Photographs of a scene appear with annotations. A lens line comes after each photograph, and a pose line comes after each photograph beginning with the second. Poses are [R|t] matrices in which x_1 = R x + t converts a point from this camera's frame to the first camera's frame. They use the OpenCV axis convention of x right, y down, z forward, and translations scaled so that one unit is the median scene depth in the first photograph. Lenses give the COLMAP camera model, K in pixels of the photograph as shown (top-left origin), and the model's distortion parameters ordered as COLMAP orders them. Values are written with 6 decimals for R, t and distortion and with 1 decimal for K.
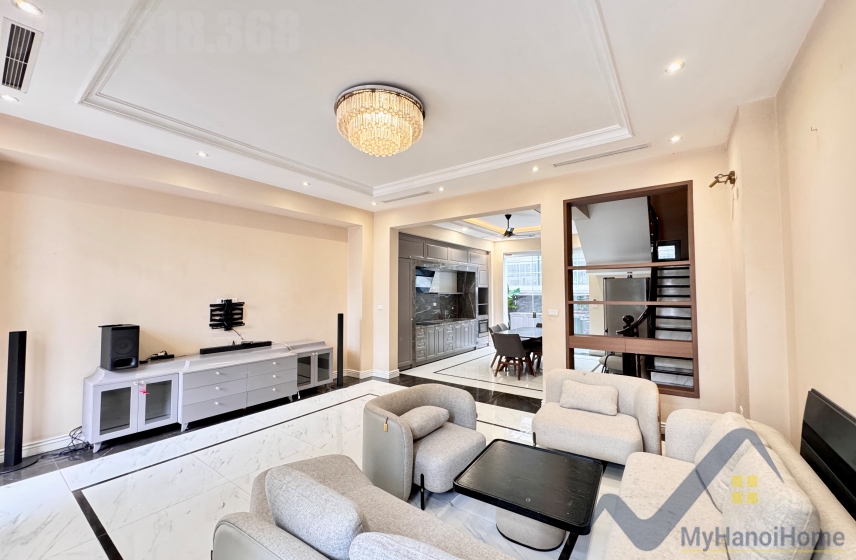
lens RADIAL K [[338.2, 0, 429.7], [0, 338.2, 282.8], [0, 0, 1]] dist [-0.002239, -0.000369]
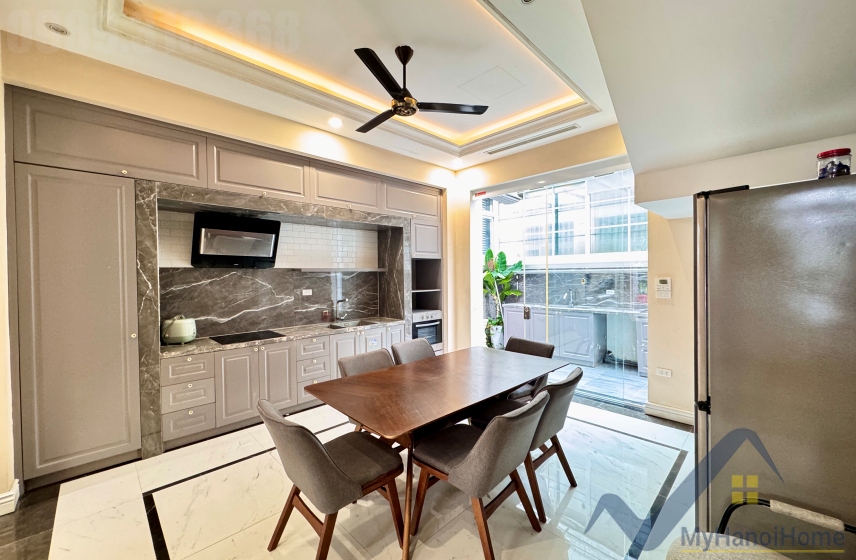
lens RADIAL K [[338.2, 0, 428.1], [0, 338.2, 282.3], [0, 0, 1]] dist [-0.002239, -0.000369]
pose [[0.985823, -0.001421, -0.167782, 0.253304], [0.011082, 0.998332, 0.056653, 0.022066], [0.167422, -0.057709, 0.984195, 0.505625]]
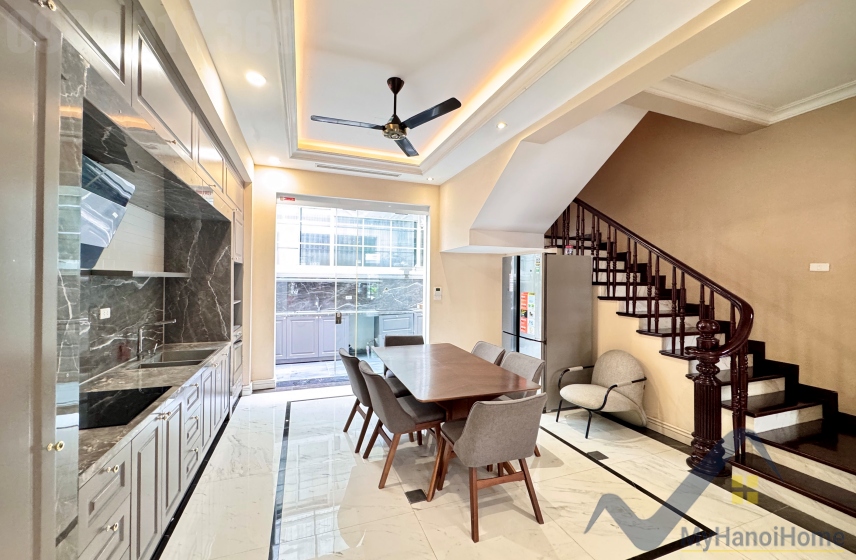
lens RADIAL K [[338.2, 0, 426.6], [0, 338.2, 281.8], [0, 0, 1]] dist [-0.002239, -0.000369]
pose [[0.559811, 0.008866, 0.828573, -0.060344], [-0.039581, 0.999087, 0.016052, 0.022672], [-0.827674, -0.041782, 0.559651, 0.588068]]
